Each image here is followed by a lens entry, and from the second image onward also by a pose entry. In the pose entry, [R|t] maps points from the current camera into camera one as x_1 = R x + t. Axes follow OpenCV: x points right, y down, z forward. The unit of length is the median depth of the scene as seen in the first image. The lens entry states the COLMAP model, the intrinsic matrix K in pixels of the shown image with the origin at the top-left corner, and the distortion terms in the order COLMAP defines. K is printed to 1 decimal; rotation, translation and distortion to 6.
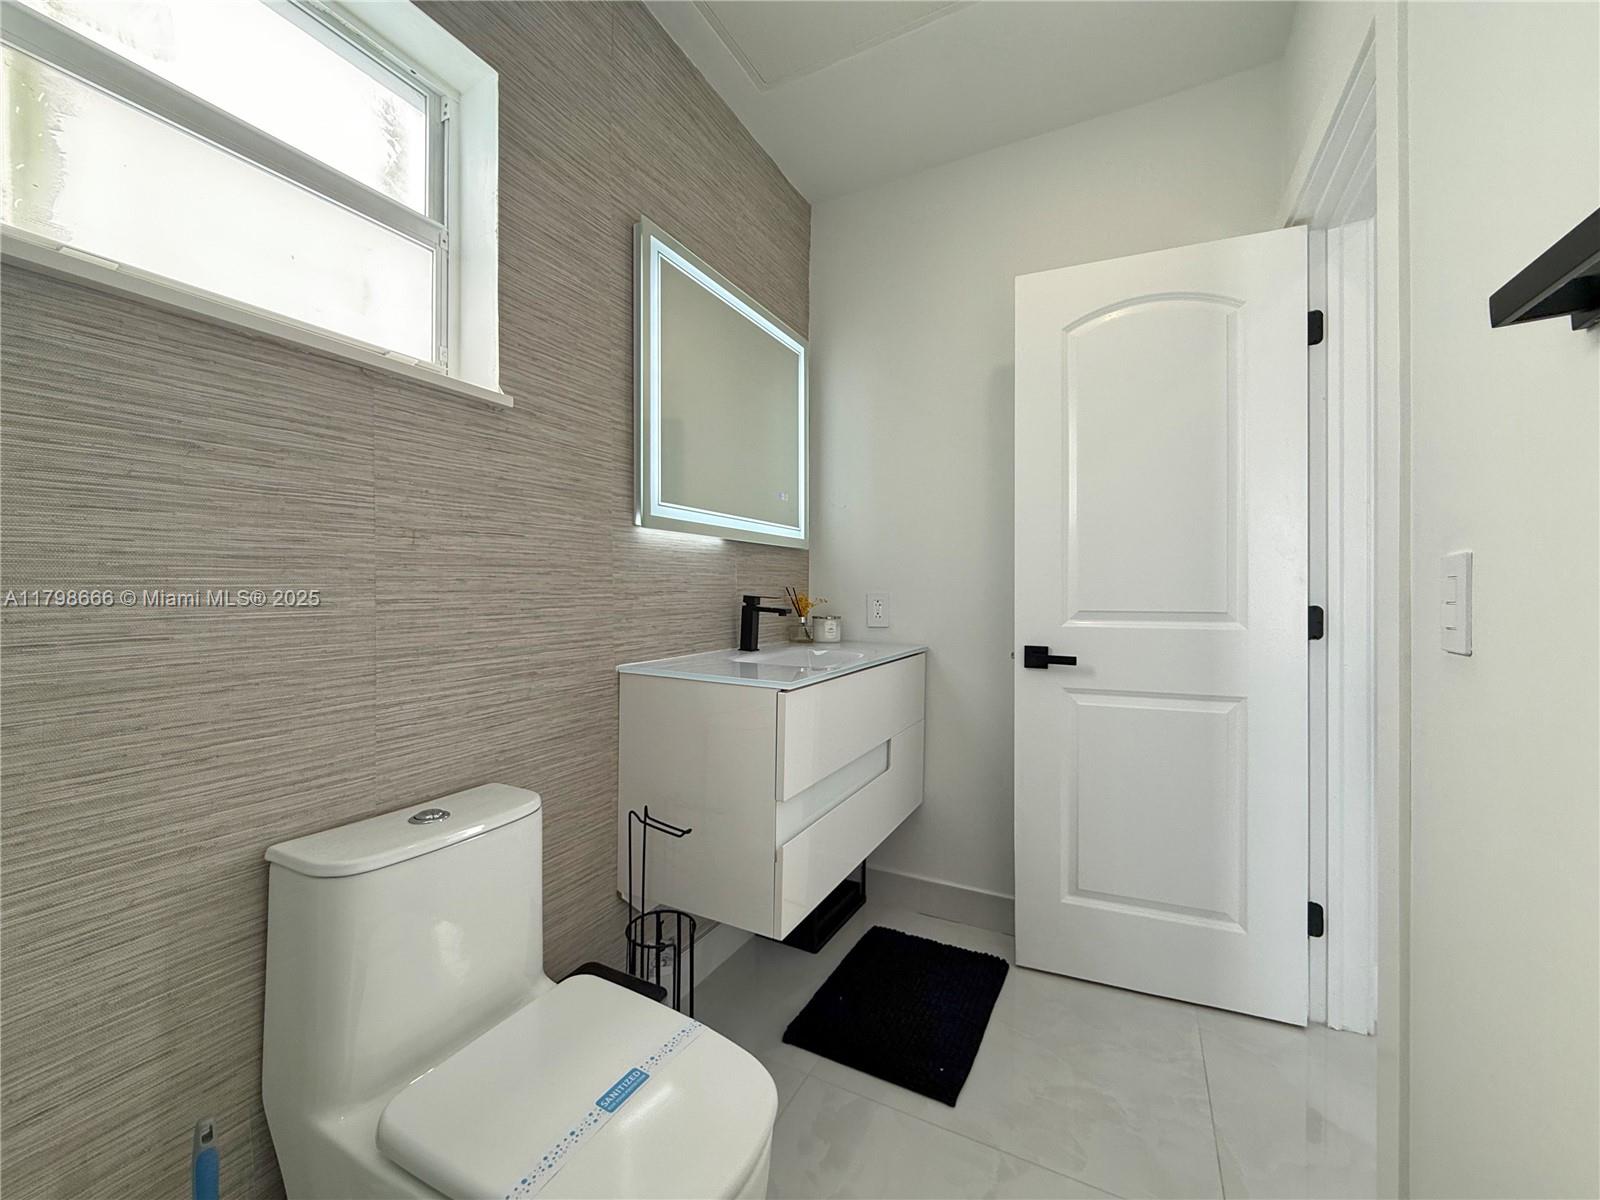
lens RADIAL K [[662.0, 0, 797.7], [0, 662.0, 590.3], [0, 0, 1]] dist [-0.005144, 0.000910]
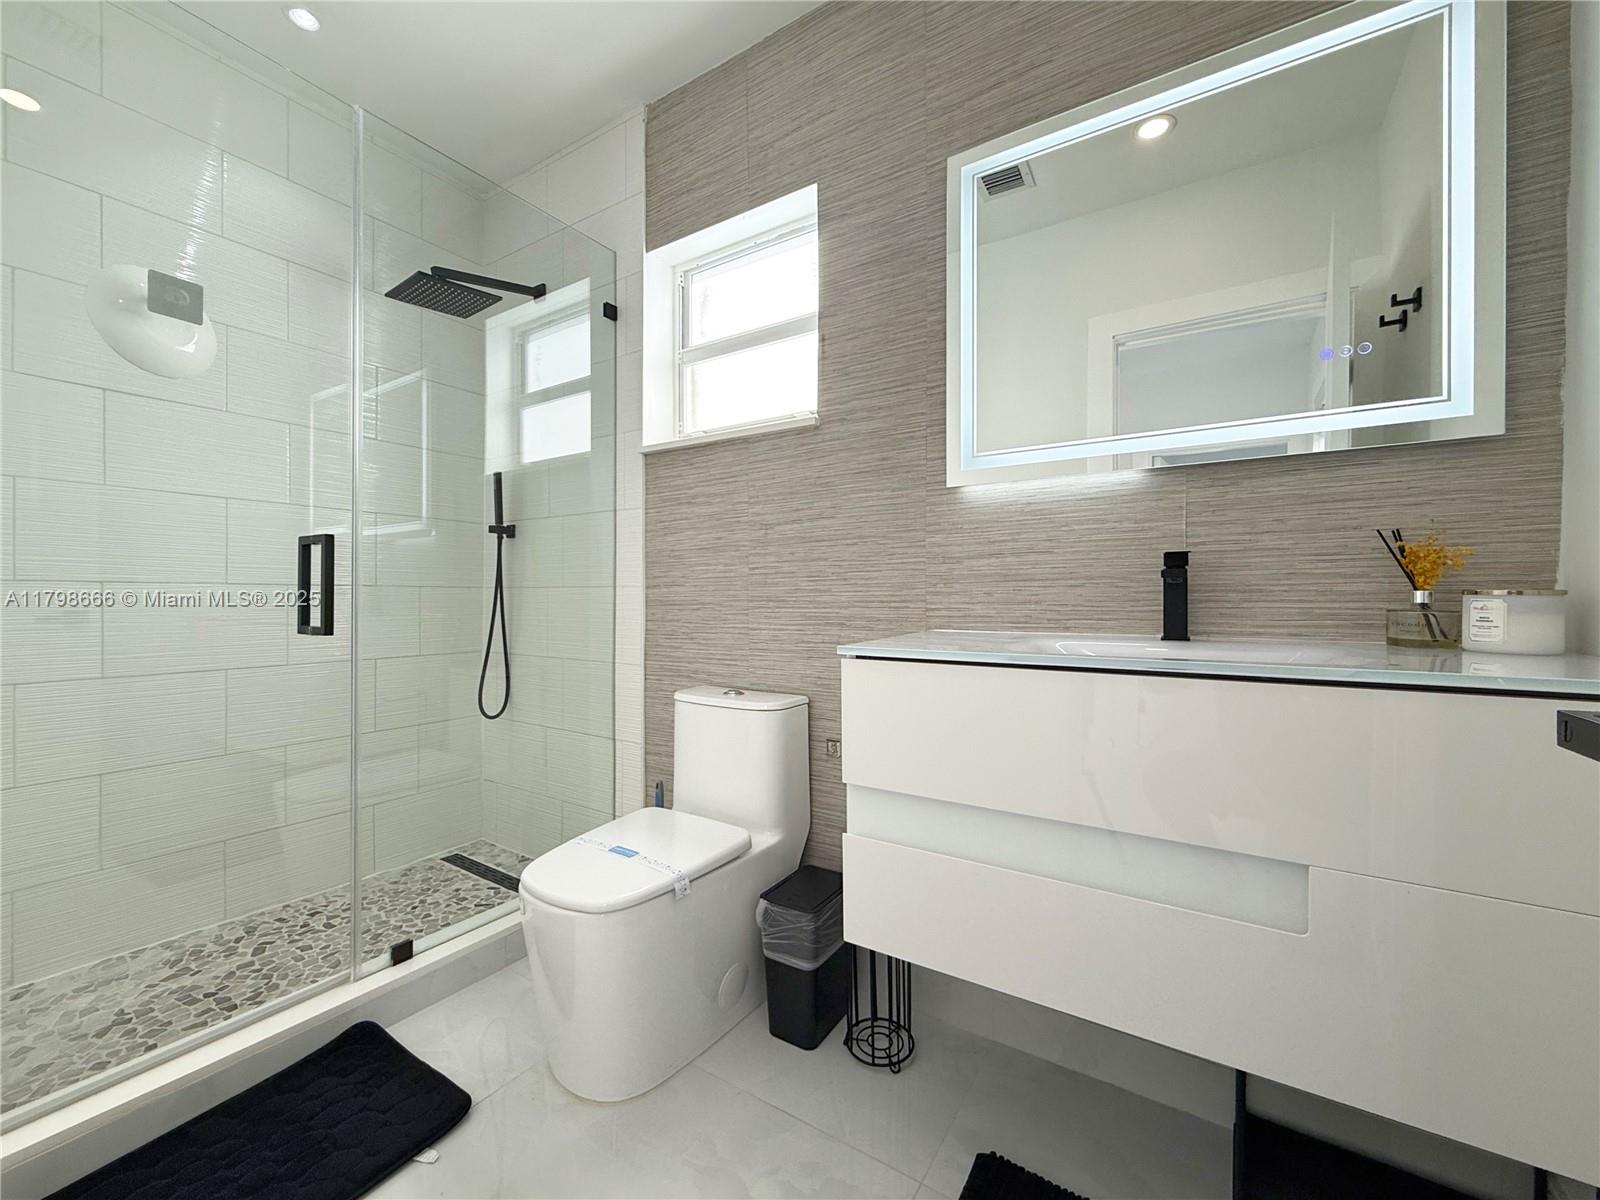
lens RADIAL K [[662.0, 0, 796.0], [0, 662.0, 602.3], [0, 0, 1]] dist [-0.005144, 0.000910]
pose [[-0.122763, 0.001678, -0.992435, 0.905899], [-0.002315, 0.999995, 0.001977, 0.085461], [0.992433, 0.002540, -0.122758, 1.111559]]
